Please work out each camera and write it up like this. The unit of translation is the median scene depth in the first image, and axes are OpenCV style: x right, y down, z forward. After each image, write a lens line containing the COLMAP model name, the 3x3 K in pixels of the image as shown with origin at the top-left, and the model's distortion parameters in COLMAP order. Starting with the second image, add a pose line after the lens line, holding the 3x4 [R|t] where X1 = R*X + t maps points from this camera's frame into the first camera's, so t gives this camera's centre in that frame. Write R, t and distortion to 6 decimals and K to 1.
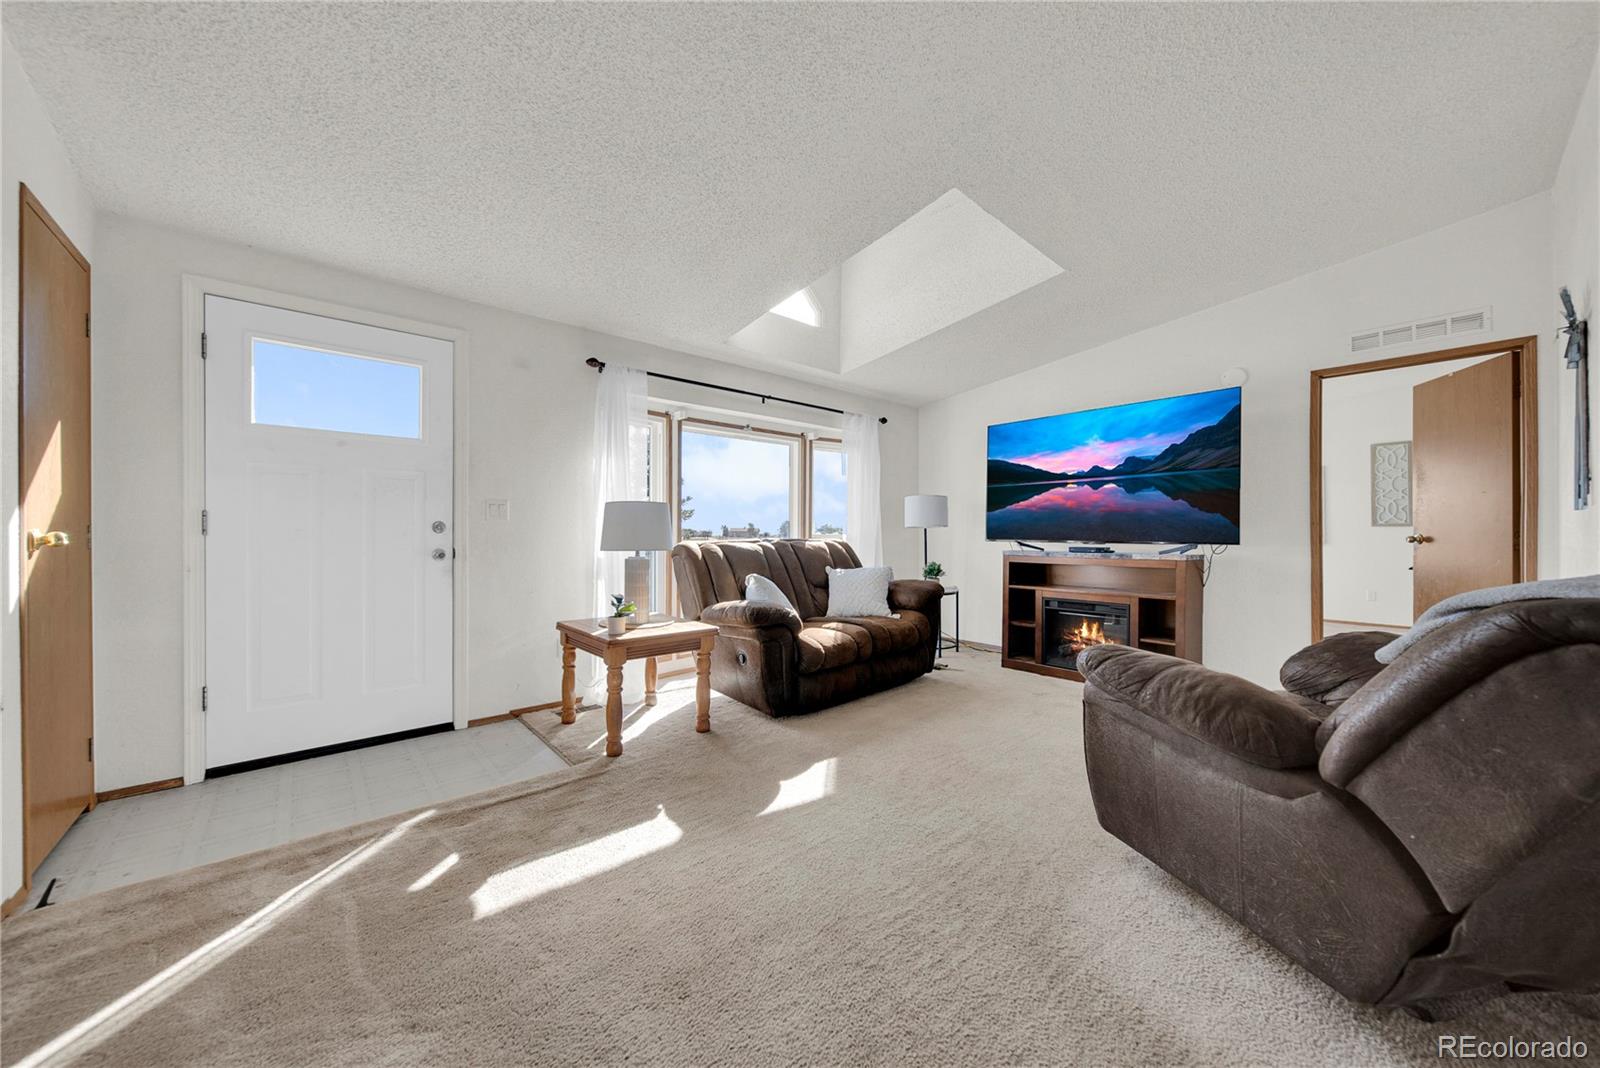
lens RADIAL K [[566.3, 0, 796.5], [0, 566.3, 536.8], [0, 0, 1]] dist [-0.000635, -0.000091]
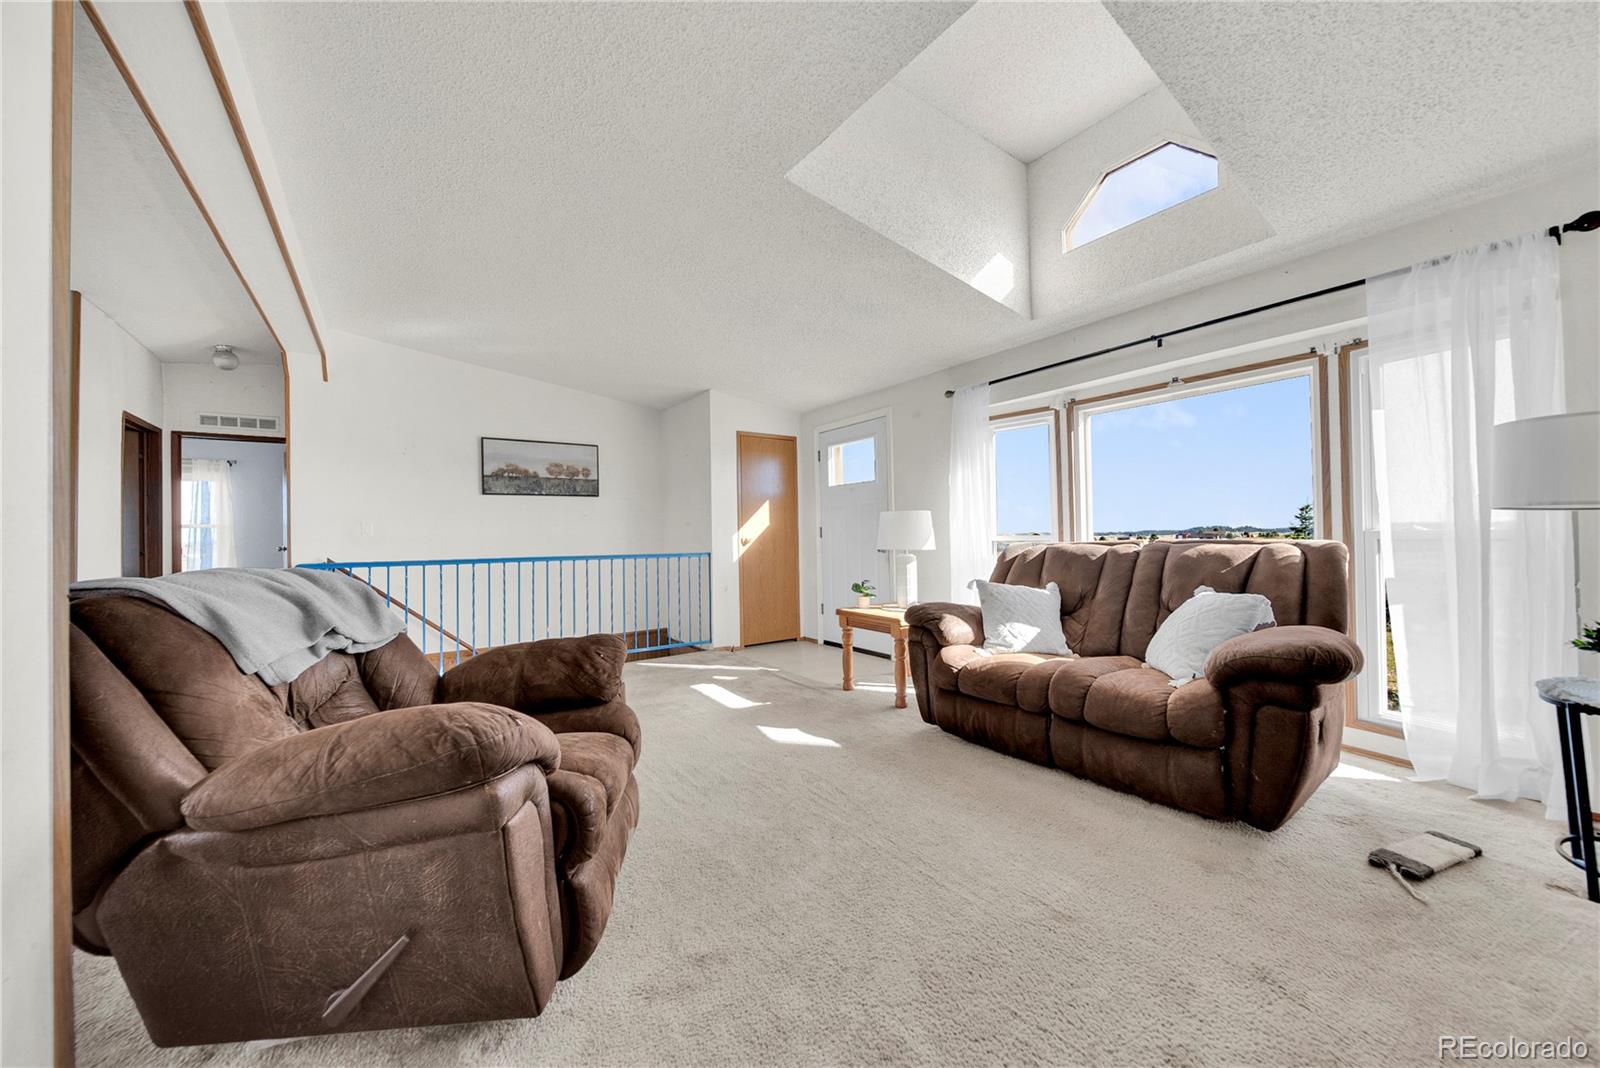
lens RADIAL K [[566.3, 0, 796.5], [0, 566.3, 536.8], [0, 0, 1]] dist [-0.000635, -0.000091]
pose [[-0.104630, 0.000188, -0.994511, 0.804209], [0.007185, 0.999974, -0.000566, -0.003440], [0.994485, -0.007205, -0.104629, 0.730262]]
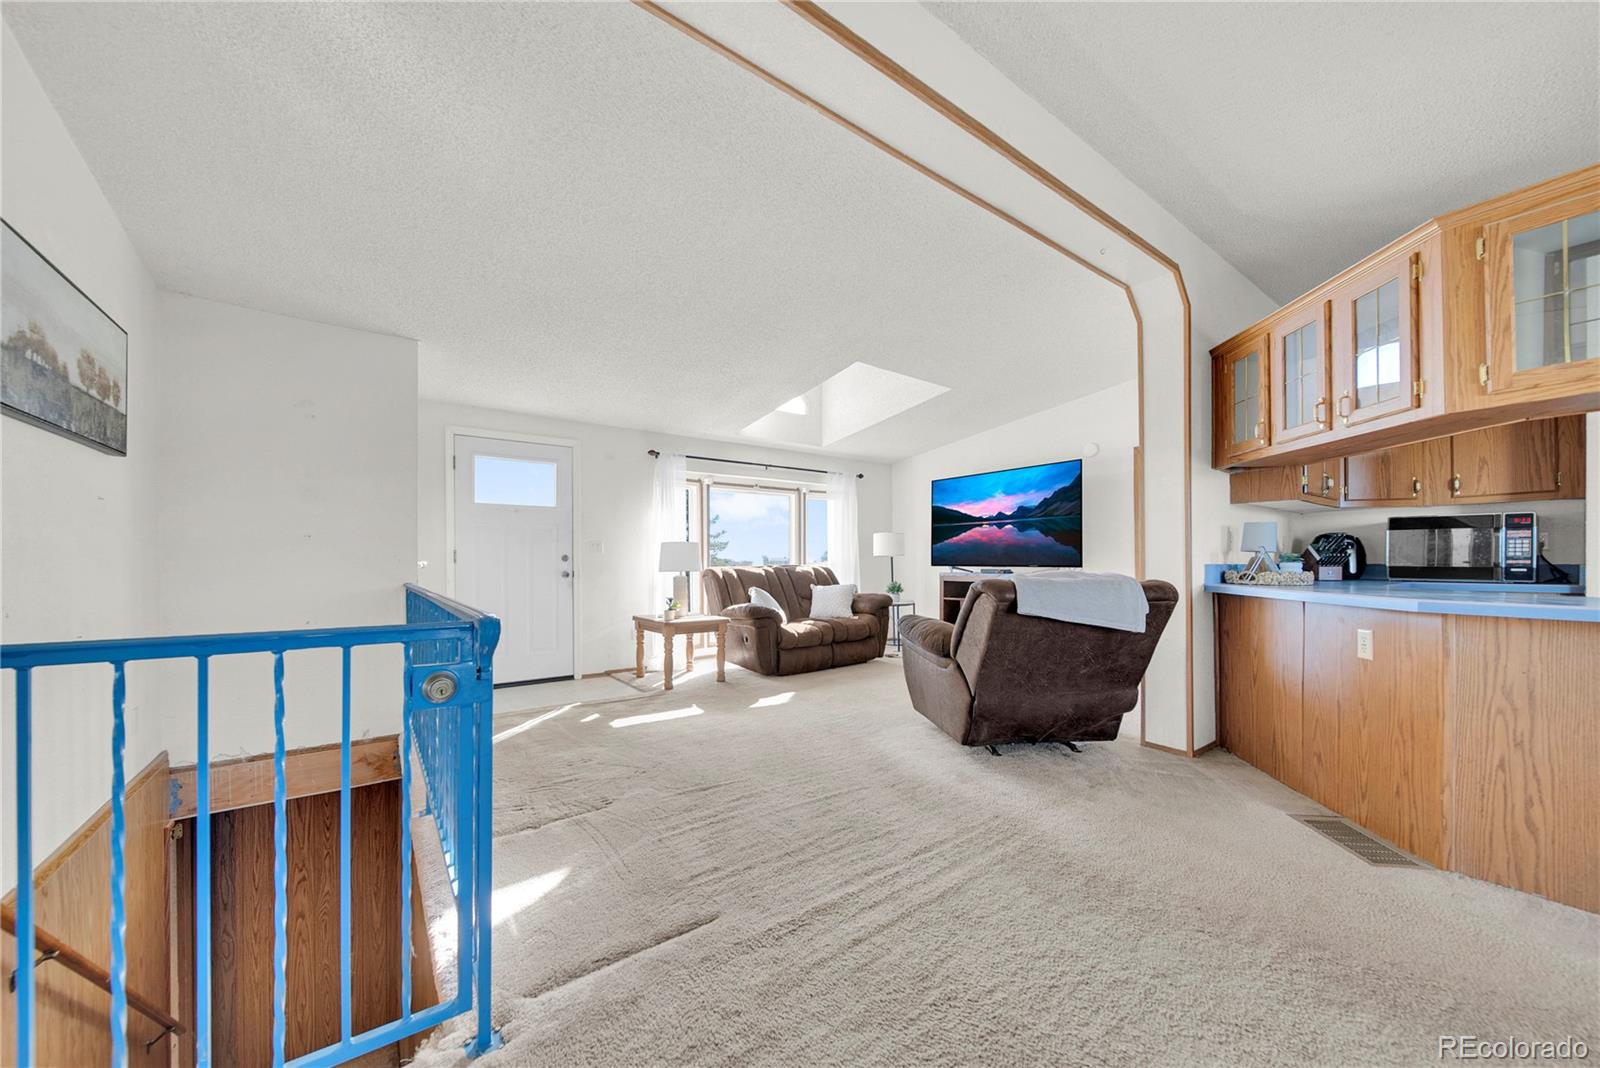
lens RADIAL K [[573.5, 0, 790.5], [0, 573.5, 578.6], [0, 0, 1]] dist [-0.000548, -0.000042]
pose [[0.996515, -0.001833, -0.083396, 0.141396], [0.003752, 0.999732, 0.022860, 0.005979], [0.083332, -0.023094, 0.996254, -0.510160]]
